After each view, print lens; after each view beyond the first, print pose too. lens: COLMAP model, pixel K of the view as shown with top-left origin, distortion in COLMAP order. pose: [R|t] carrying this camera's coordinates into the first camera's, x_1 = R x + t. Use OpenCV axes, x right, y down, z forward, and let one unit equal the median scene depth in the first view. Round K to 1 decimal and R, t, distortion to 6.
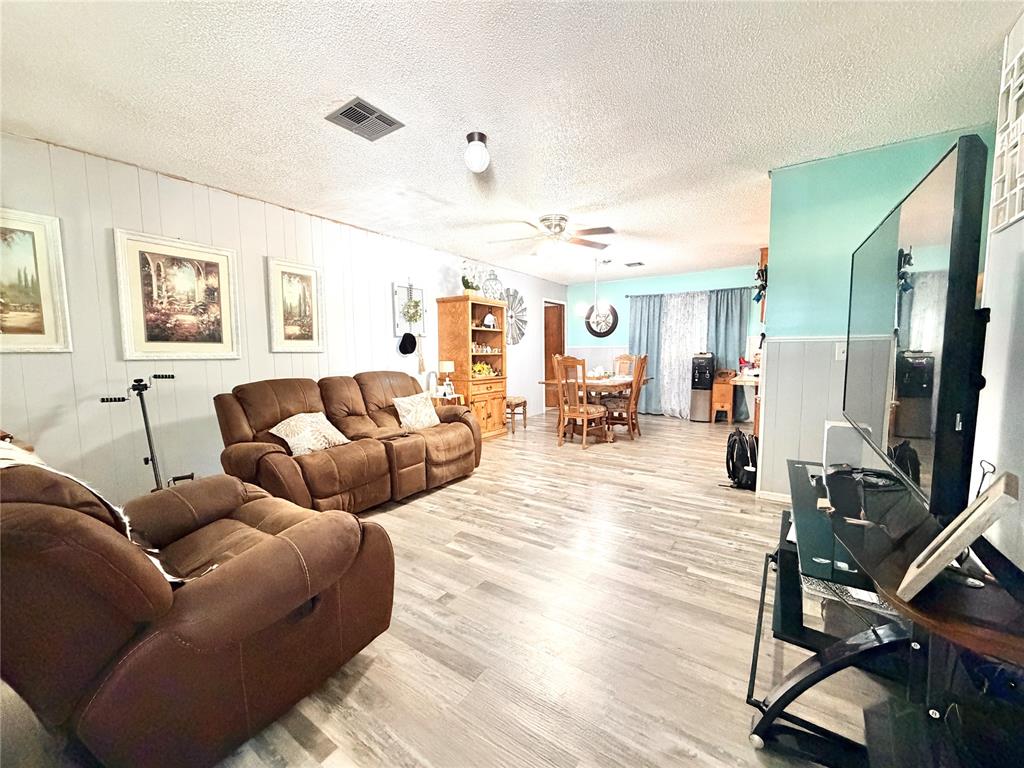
lens RADIAL K [[407.4, 0, 505.7], [0, 407.4, 386.8], [0, 0, 1]] dist [-0.001156, -0.000247]
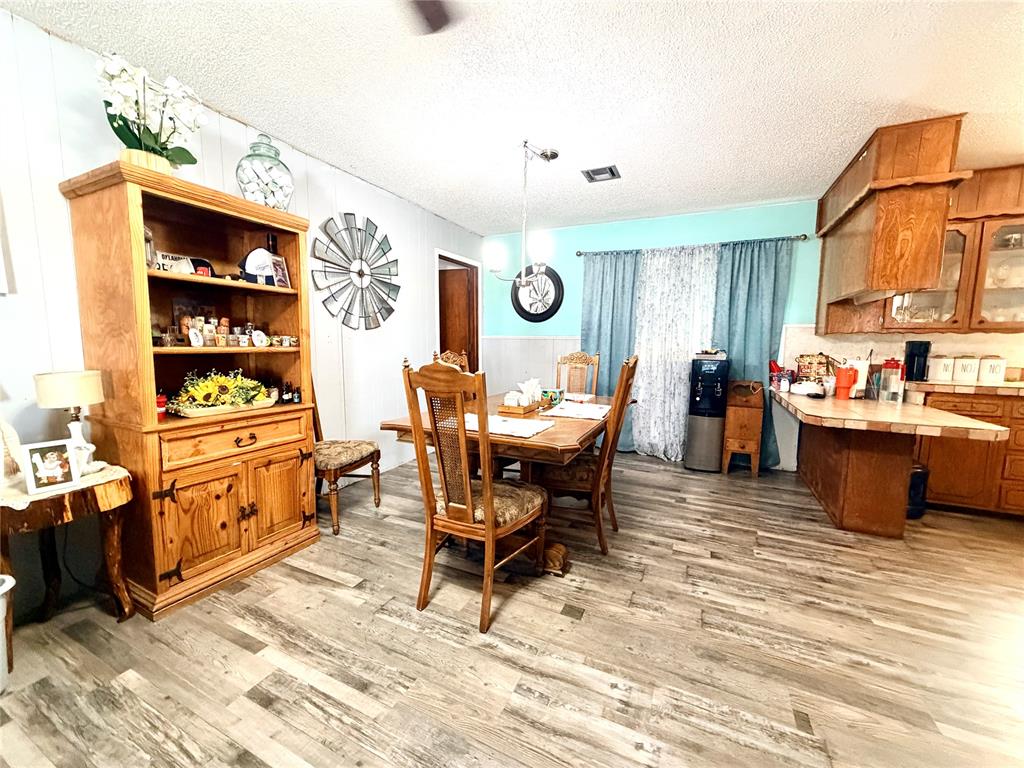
lens RADIAL K [[407.4, 0, 505.7], [0, 407.4, 386.8], [0, 0, 1]] dist [-0.001156, -0.000247]
pose [[0.988152, 0.001650, 0.153466, 0.116035], [-0.005567, 0.999669, 0.025100, -0.047946], [-0.153374, -0.025657, 0.987835, 0.489388]]
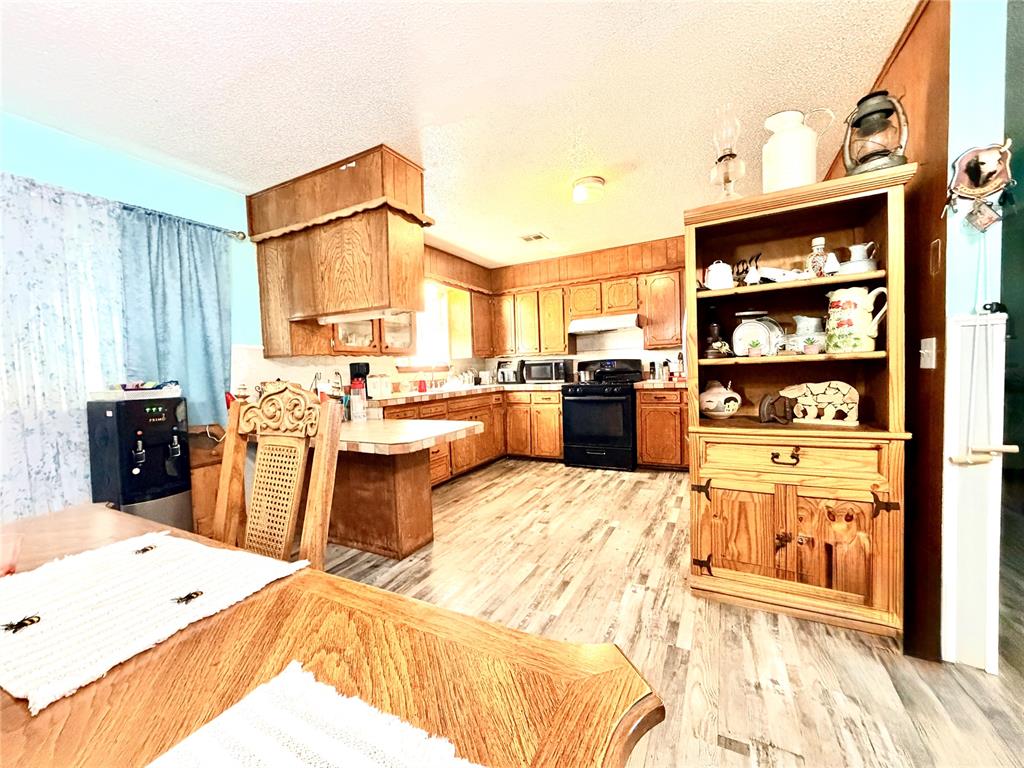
lens RADIAL K [[407.4, 0, 505.7], [0, 407.4, 386.8], [0, 0, 1]] dist [-0.001156, -0.000247]
pose [[-0.117253, -0.030206, 0.992643, 0.125806], [0.121994, 0.991529, 0.044582, -0.062202], [-0.985581, 0.126323, -0.112575, 0.765364]]
